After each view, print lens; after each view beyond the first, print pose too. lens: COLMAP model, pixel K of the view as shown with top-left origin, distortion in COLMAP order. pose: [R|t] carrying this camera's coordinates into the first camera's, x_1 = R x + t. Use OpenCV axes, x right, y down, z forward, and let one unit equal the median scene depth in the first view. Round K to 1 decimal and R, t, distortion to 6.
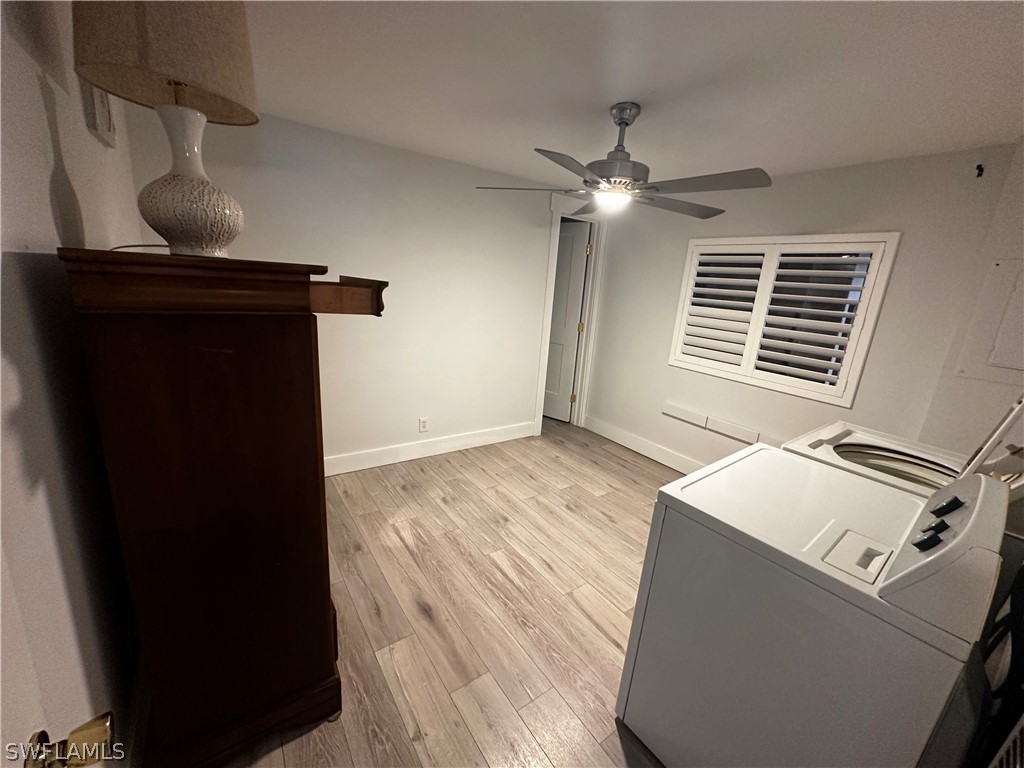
lens RADIAL K [[409.4, 0, 512.3], [0, 409.4, 384.5], [0, 0, 1]] dist [-0.000636, -0.000868]
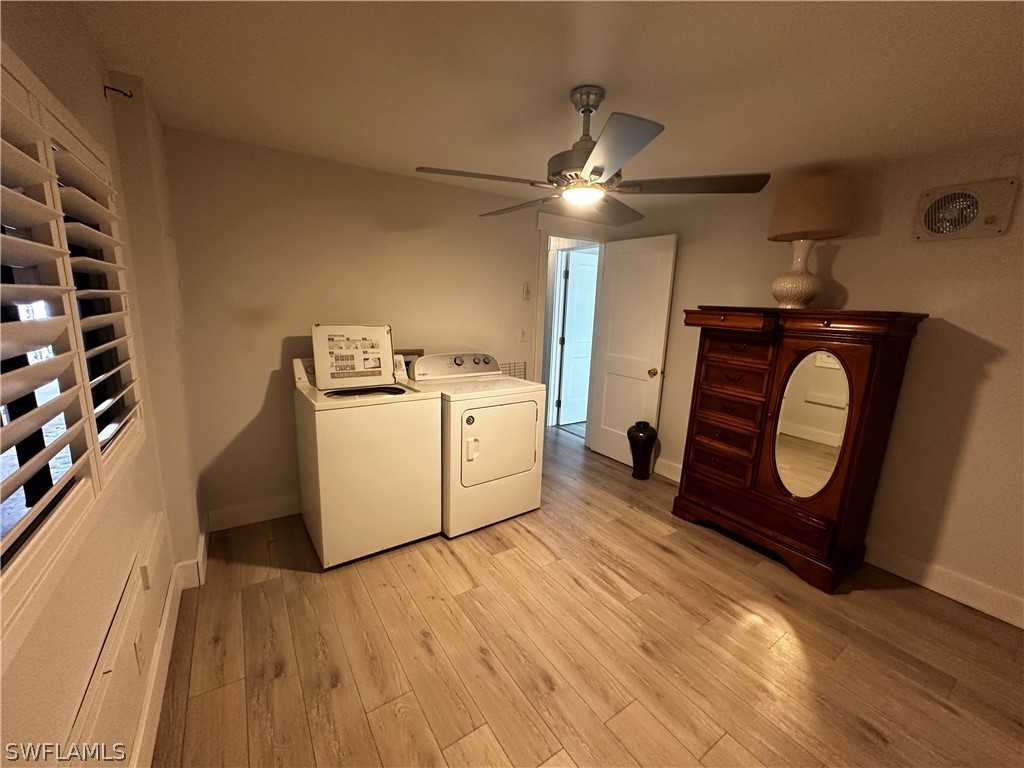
lens RADIAL K [[409.4, 0, 513.0], [0, 409.4, 384.4], [0, 0, 1]] dist [-0.000636, -0.000868]
pose [[-0.993560, -0.113303, 0.000207, 0.307004], [-0.101899, 0.894351, 0.435606, -0.411116], [-0.049540, 0.432780, -0.900137, 1.742471]]
